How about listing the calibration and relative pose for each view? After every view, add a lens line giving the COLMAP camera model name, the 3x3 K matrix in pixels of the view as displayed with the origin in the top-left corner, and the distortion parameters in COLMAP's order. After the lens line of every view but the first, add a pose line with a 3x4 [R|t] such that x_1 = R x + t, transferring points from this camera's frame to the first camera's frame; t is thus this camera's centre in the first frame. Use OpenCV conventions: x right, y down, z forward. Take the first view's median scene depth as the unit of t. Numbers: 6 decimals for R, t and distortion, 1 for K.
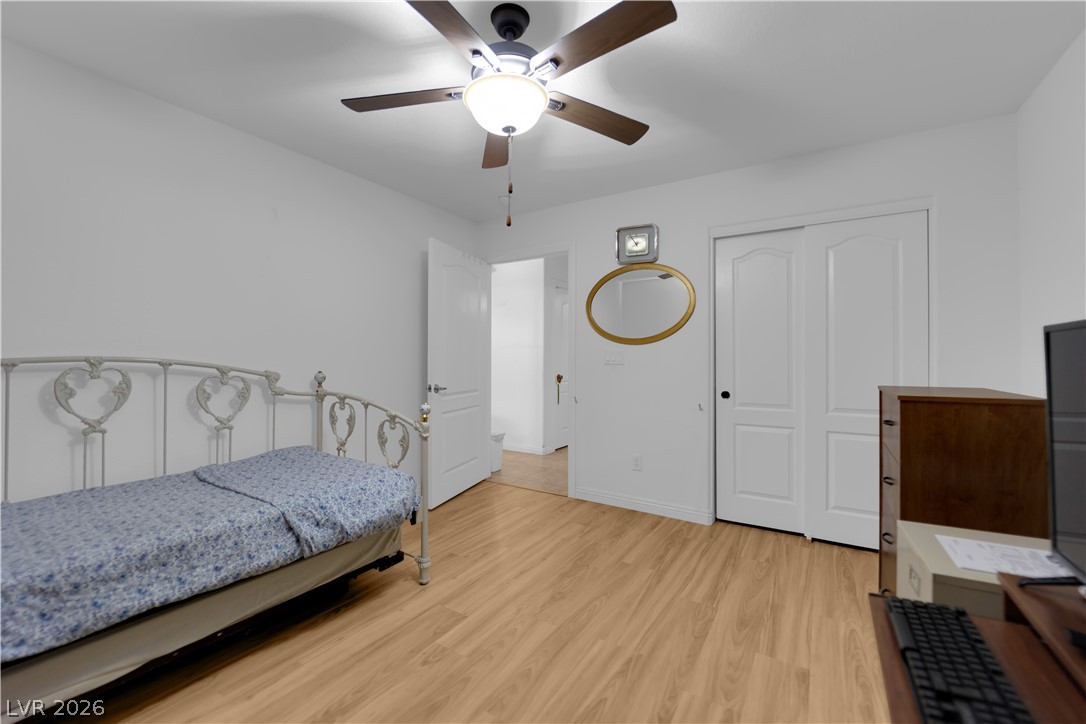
lens RADIAL K [[434.6, 0, 546.6], [0, 434.6, 356.6], [0, 0, 1]] dist [-0.014235, -0.001094]
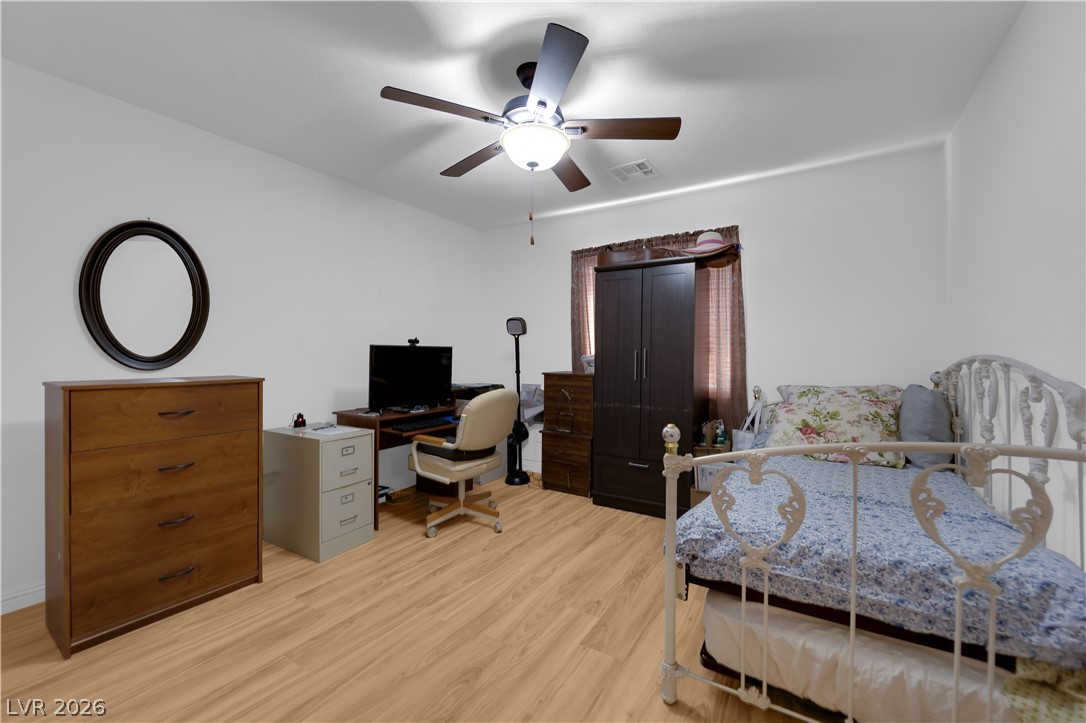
lens RADIAL K [[434.6, 0, 540.7], [0, 434.6, 354.4], [0, 0, 1]] dist [-0.014235, -0.001094]
pose [[-0.999909, -0.009273, 0.009827, -0.114213], [-0.009282, 0.999957, -0.000863, 0.004658], [-0.009819, -0.000954, -0.999951, 2.065680]]
